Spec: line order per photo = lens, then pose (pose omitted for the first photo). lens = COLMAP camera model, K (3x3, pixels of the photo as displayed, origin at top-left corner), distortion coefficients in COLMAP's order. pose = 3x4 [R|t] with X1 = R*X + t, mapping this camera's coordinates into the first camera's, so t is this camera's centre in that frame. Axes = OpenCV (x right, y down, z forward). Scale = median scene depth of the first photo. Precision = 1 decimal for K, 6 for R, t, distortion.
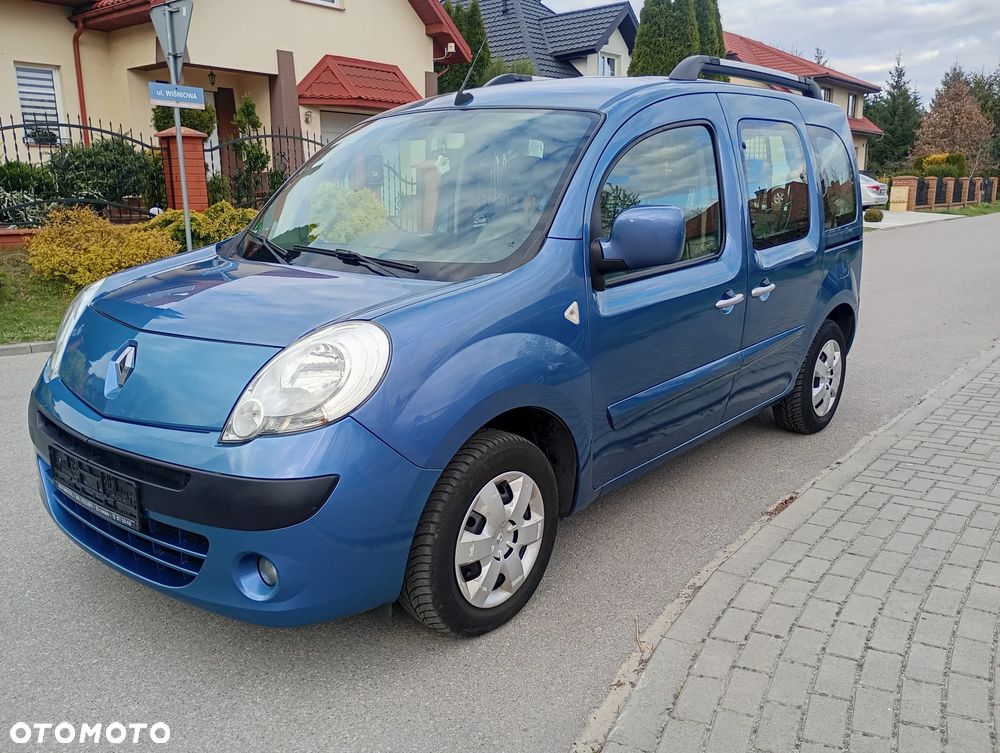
lens RADIAL K [[829.8, 0, 498.8], [0, 829.8, 377.8], [0, 0, 1]] dist [0.052686, -0.055251]
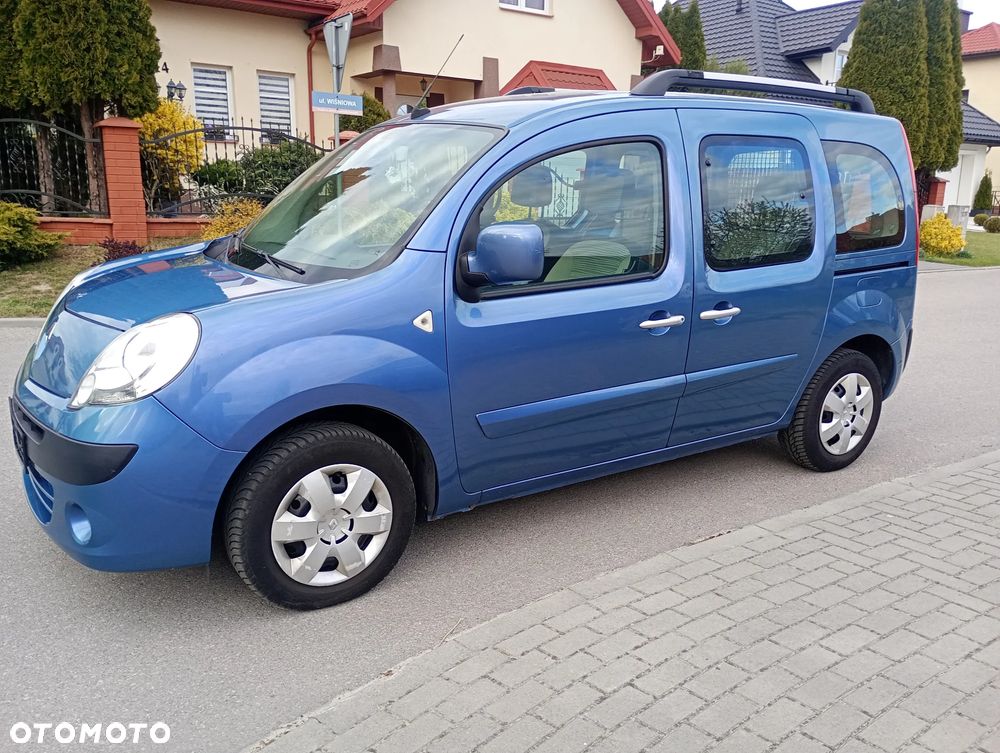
lens RADIAL K [[823.1, 0, 498.8], [0, 823.1, 378.8], [0, 0, 1]] dist [0.074986, -0.096052]
pose [[0.958710, 0.091148, -0.269382, 0.336715], [-0.090710, 0.995778, 0.014100, -0.020898], [0.269530, 0.010918, 0.962930, 0.014272]]
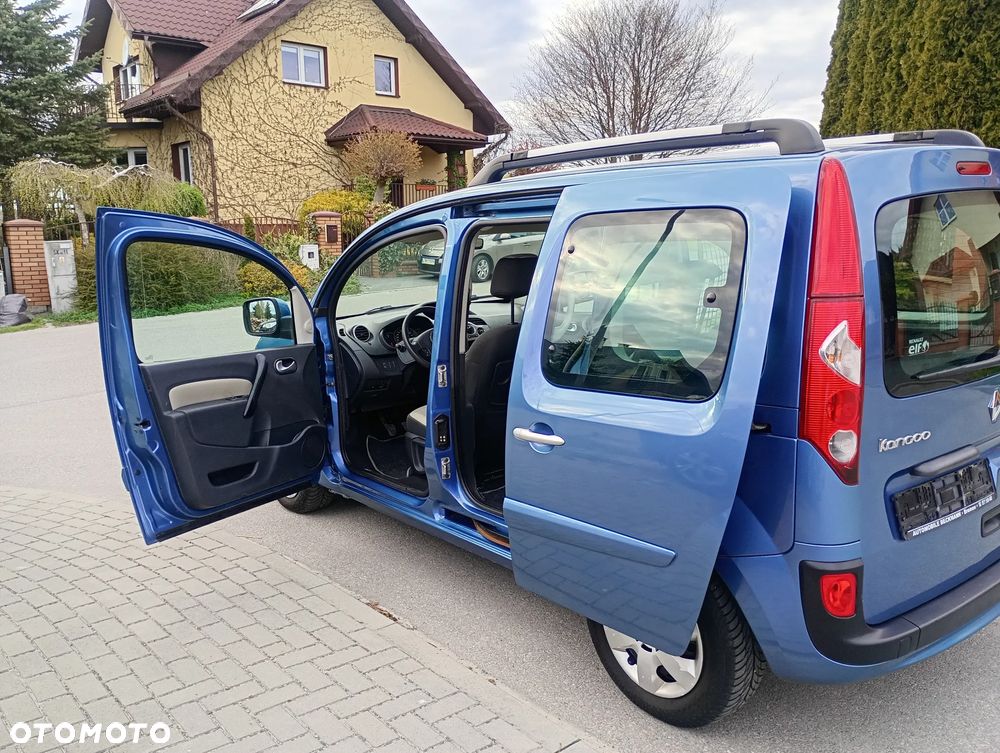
lens RADIAL K [[827.0, 0, 497.3], [0, 827.0, 381.7], [0, 0, 1]] dist [0.067494, -0.087009]
pose [[-0.183801, 0.190735, -0.964281, 1.189342], [-0.198644, 0.953546, 0.226475, -0.351530], [0.962683, 0.233175, -0.137375, 1.178214]]
